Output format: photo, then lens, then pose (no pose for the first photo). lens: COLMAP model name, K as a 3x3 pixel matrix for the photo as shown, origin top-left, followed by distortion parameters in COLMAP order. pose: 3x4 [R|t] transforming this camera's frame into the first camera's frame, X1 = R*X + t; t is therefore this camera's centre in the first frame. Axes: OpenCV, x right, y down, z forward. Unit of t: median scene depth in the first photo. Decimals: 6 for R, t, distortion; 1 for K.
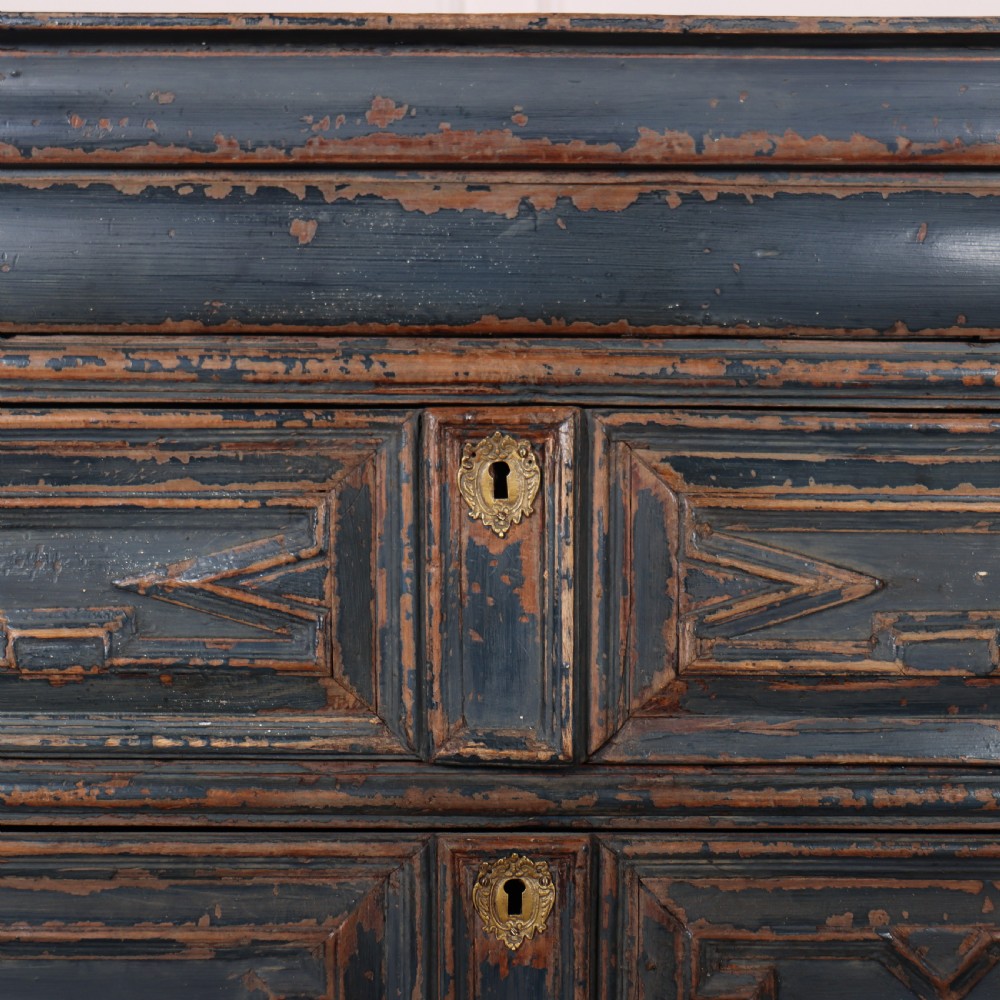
lens RADIAL K [[1860.3, 0, 502.8], [0, 1860.3, 542.4], [0, 0, 1]] dist [-0.087787, 0.184111]
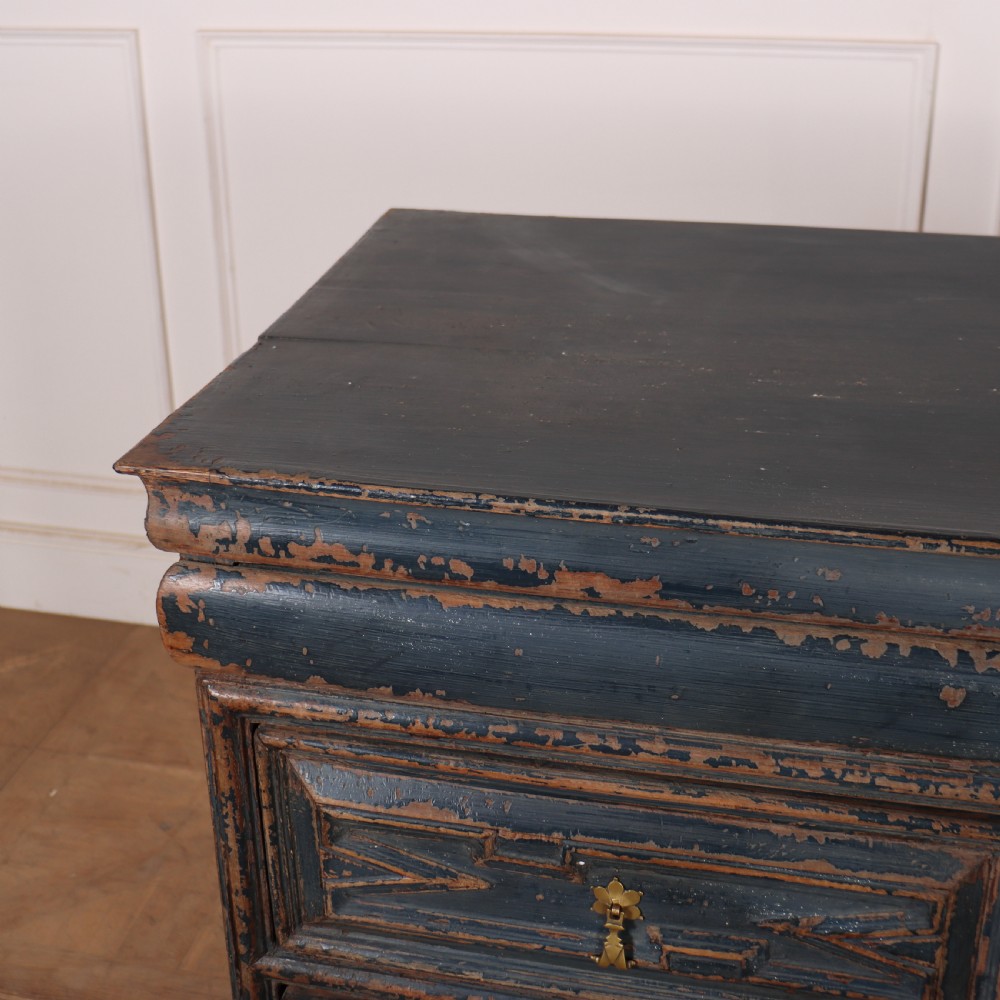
lens RADIAL K [[1565.7, 0, 432.2], [0, 1565.7, 461.6], [0, 0, 1]] dist [-0.142894, 0.221669]
pose [[0.966734, 0.078058, -0.243583, -0.190276], [0.021929, 0.923498, 0.382975, -0.637154], [0.254843, -0.375577, 0.891065, 0.172656]]
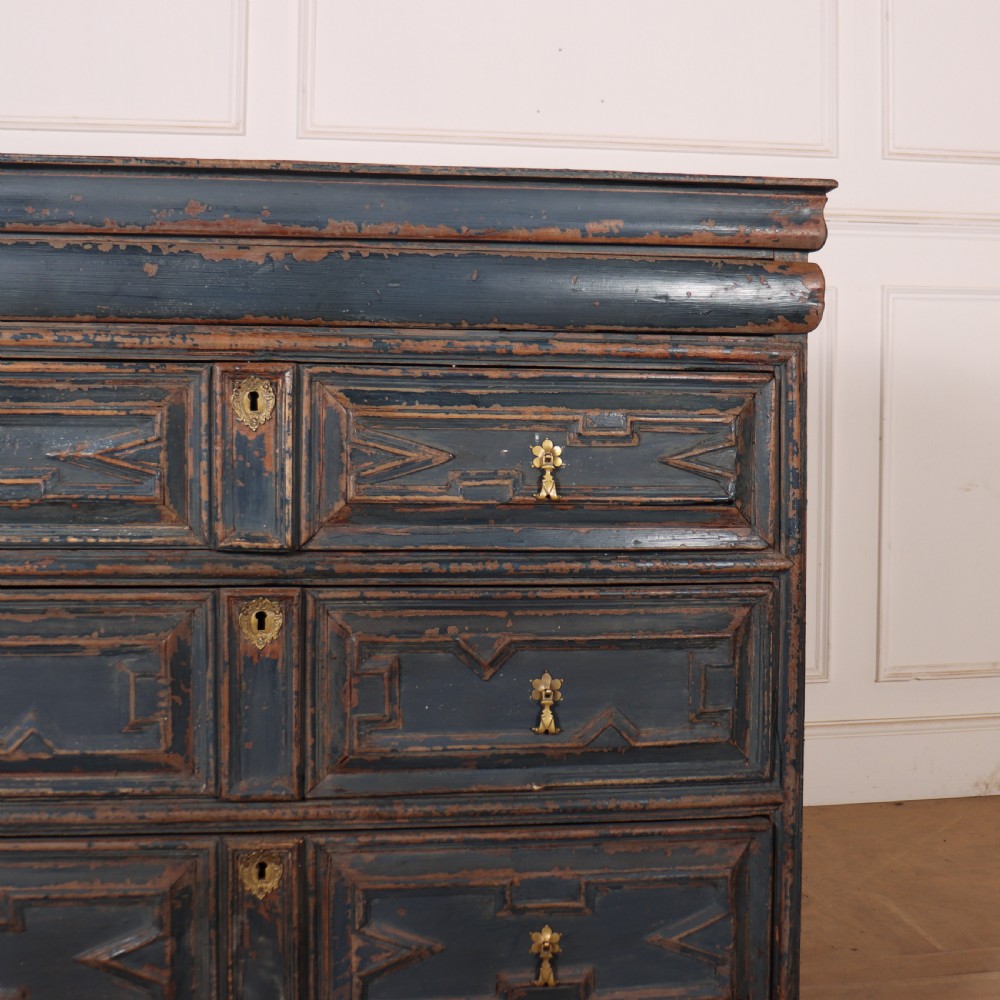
lens RADIAL K [[1565.7, 0, 570.5], [0, 1565.7, 402.3], [0, 0, 1]] dist [-0.176784, 0.188680]
pose [[0.984613, 0.006500, 0.174629, 0.039922], [-0.002691, 0.999753, -0.022041, 0.001940], [-0.174729, 0.021232, 0.984388, -0.623666]]
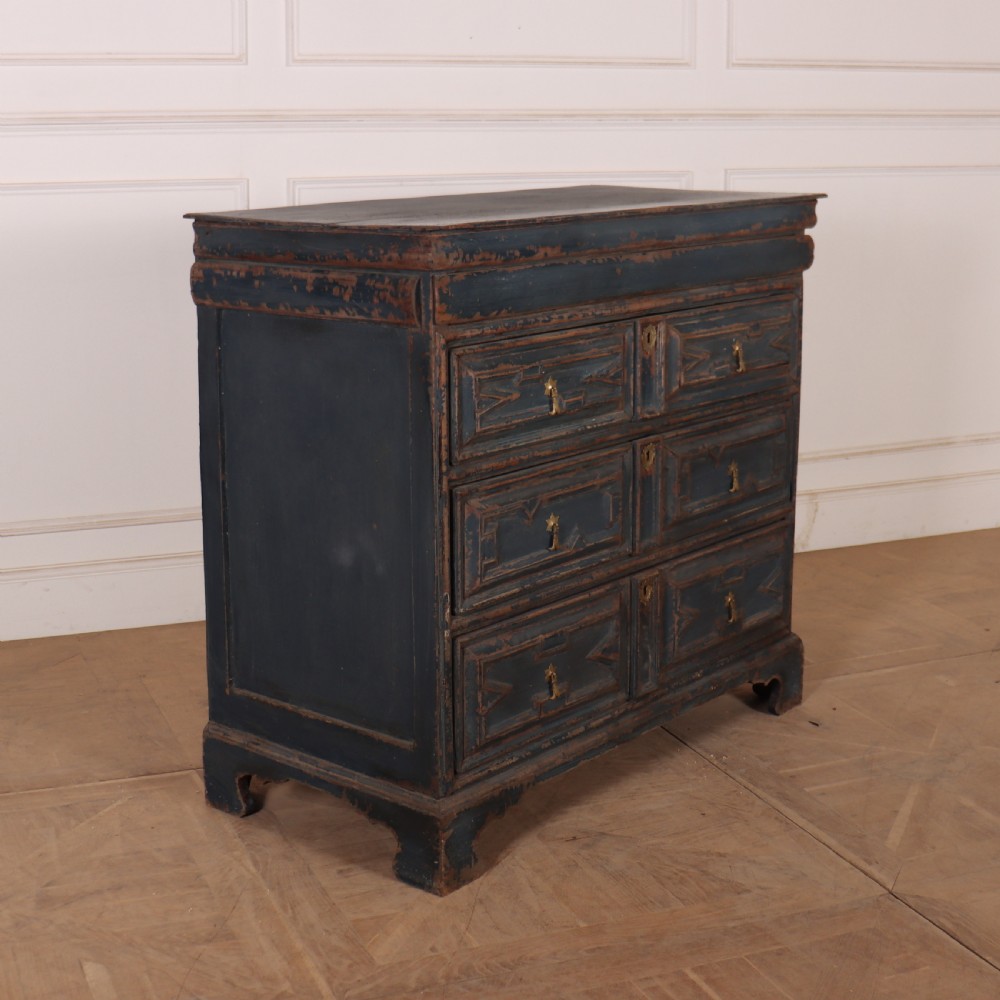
lens RADIAL K [[1742.4, 0, 503.0], [0, 1742.4, 470.0], [0, 0, 1]] dist [-0.137761, 0.218551]
pose [[0.640559, -0.167945, 0.749319, -2.641199], [0.025078, 0.979846, 0.198174, -0.440860], [-0.767499, -0.108151, 0.631861, -0.865355]]
